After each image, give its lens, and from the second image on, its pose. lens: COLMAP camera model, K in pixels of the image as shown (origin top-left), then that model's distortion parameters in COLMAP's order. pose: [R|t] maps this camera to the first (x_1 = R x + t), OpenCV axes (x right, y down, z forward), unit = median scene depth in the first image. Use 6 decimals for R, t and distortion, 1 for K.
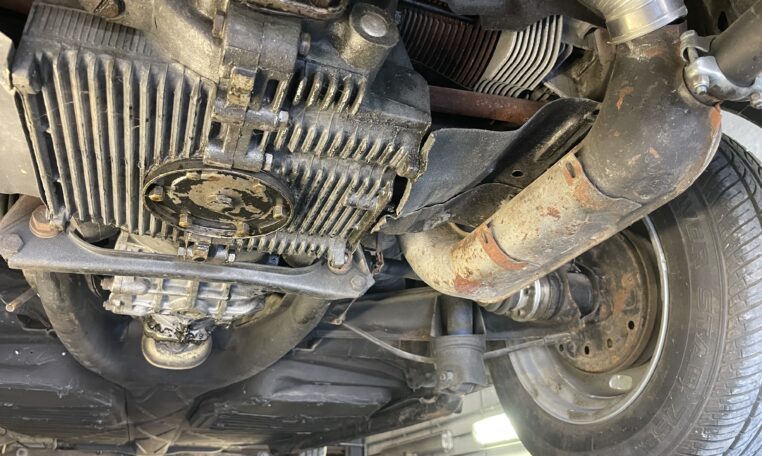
lens RADIAL K [[582.9, 0, 390.7], [0, 582.9, 228.3], [0, 0, 1]] dist [0.073992, -0.111366]
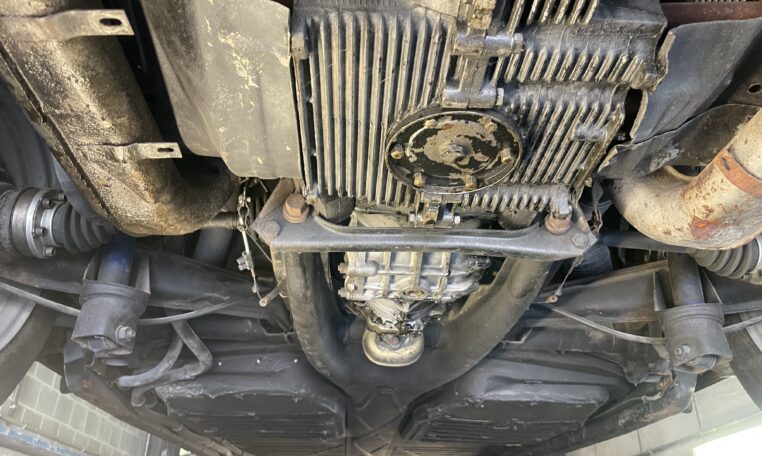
lens RADIAL K [[582.9, 0, 388.2], [0, 582.9, 232.1], [0, 0, 1]] dist [0.073992, -0.111366]
pose [[0.953071, -0.122687, -0.276775, -0.078533], [0.107895, 0.991826, -0.068114, 0.099126], [0.282869, 0.035055, 0.958518, -0.027750]]
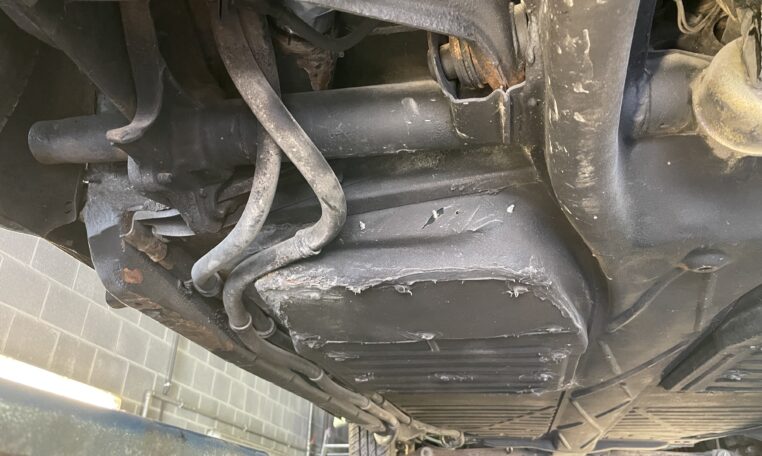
lens RADIAL K [[582.9, 0, 388.4], [0, 582.9, 225.7], [0, 0, 1]] dist [0.073992, -0.111366]
pose [[0.847092, -0.205998, -0.489898, -0.582660], [0.188875, 0.978333, -0.084794, 0.378621], [0.496751, -0.020702, 0.867646, 0.714191]]
